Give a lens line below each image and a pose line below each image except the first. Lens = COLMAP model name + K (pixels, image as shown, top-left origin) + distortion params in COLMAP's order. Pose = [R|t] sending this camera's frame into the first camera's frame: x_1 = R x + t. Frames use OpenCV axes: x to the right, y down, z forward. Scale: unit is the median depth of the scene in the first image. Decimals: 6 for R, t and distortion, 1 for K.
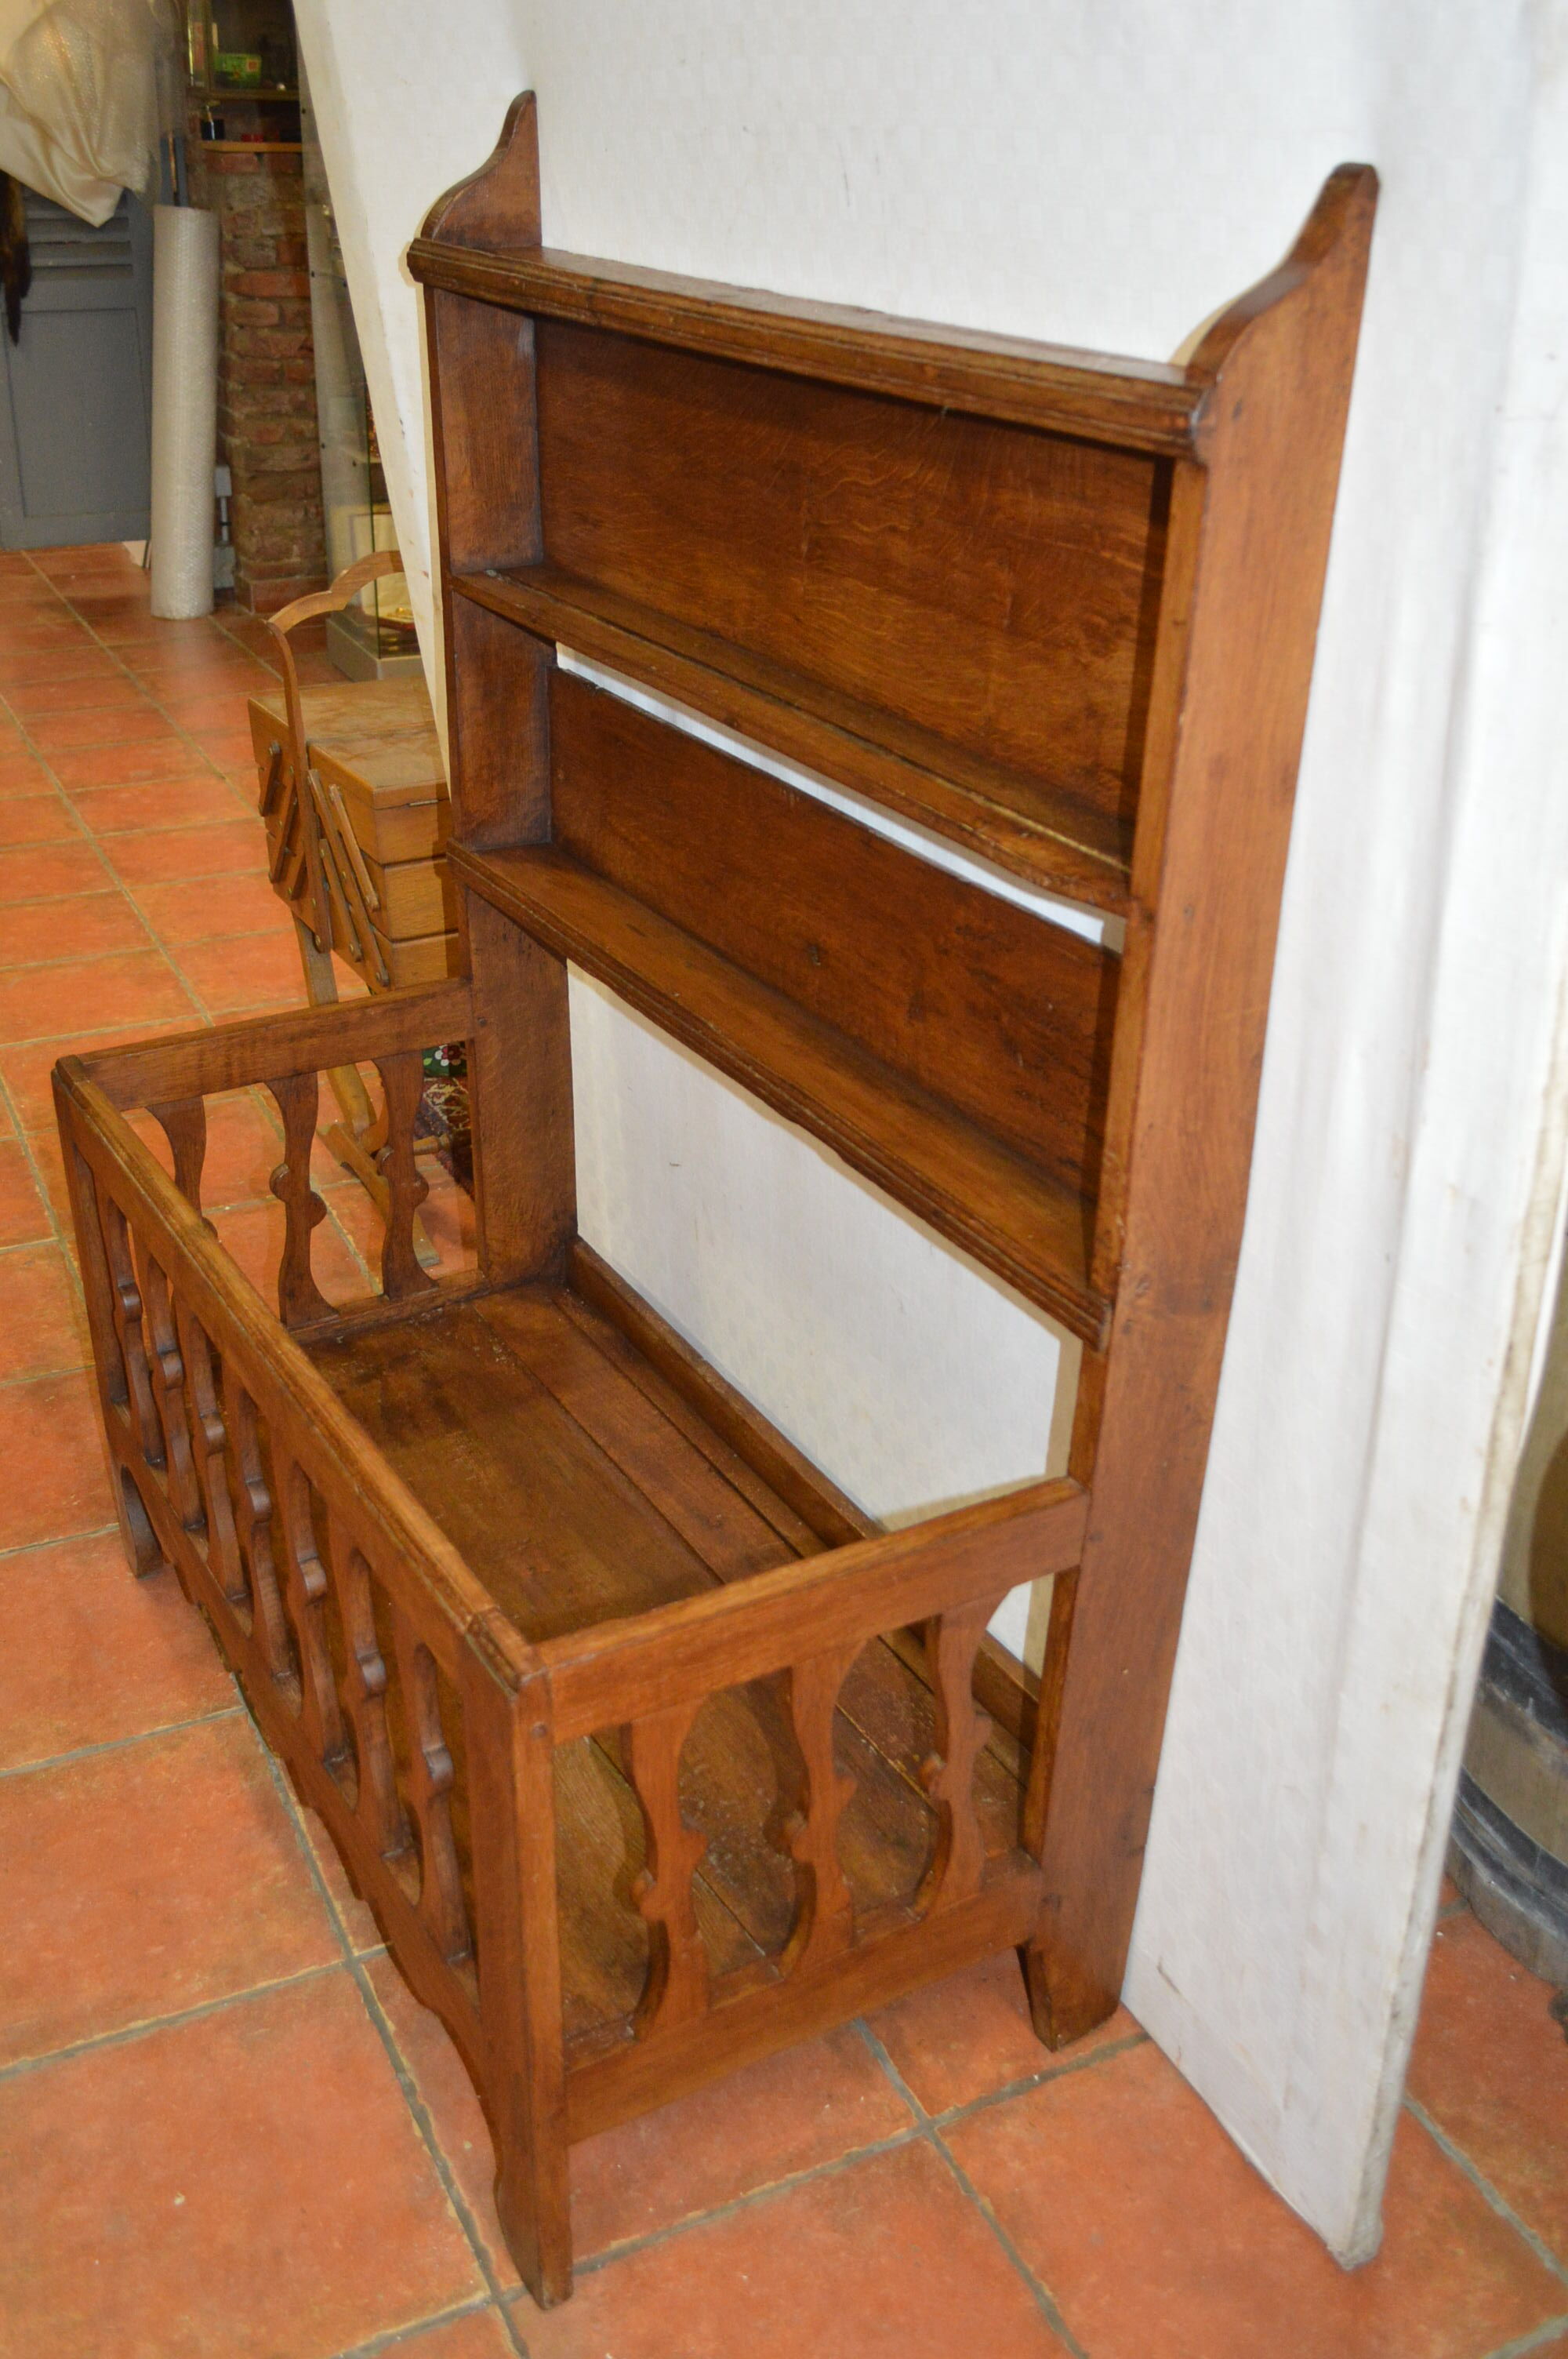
lens RADIAL K [[2194.1, 0, 801.8], [0, 2194.1, 1186.3], [0, 0, 1]] dist [-0.066551, 0.000000]
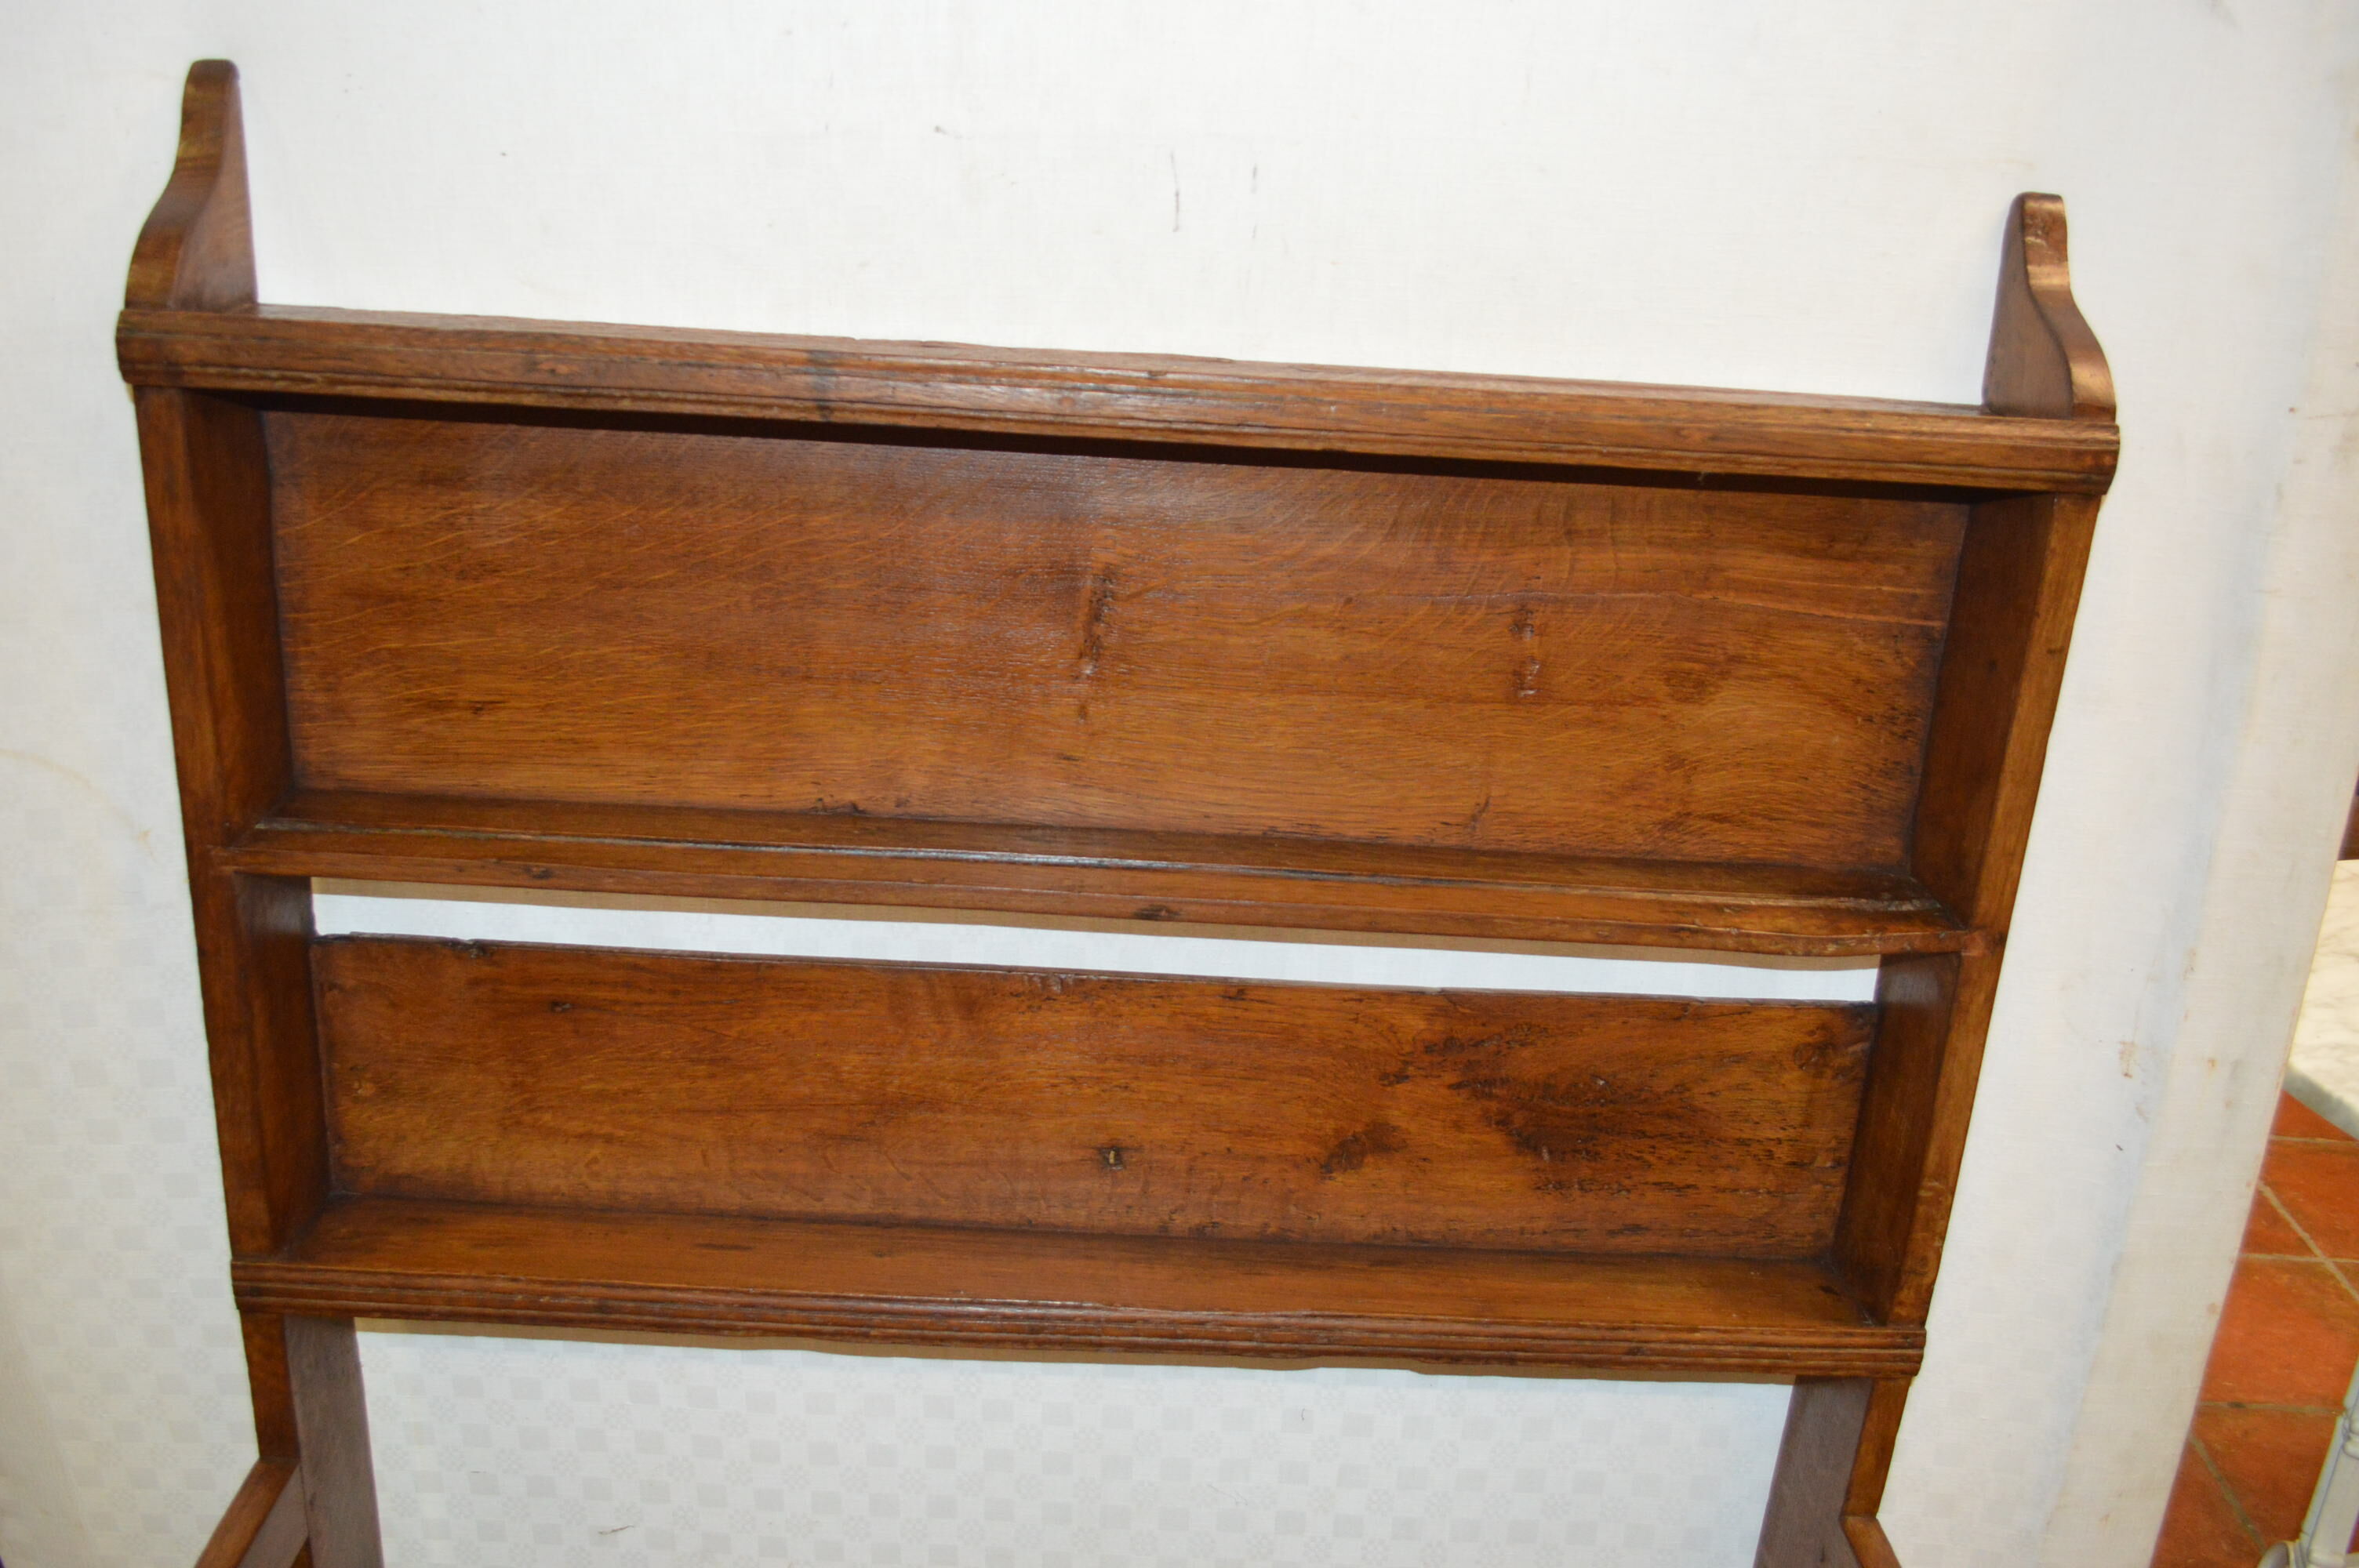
lens RADIAL K [[1999.1, 0, 1170.8], [0, 1999.1, 795.4], [0, 0, 1]] dist [-0.066987, -0.007827]
pose [[0.505331, -0.286518, 0.813971, -0.562061], [0.355848, 0.928522, 0.105922, -0.315050], [-0.786138, 0.236124, 0.571168, 0.593975]]
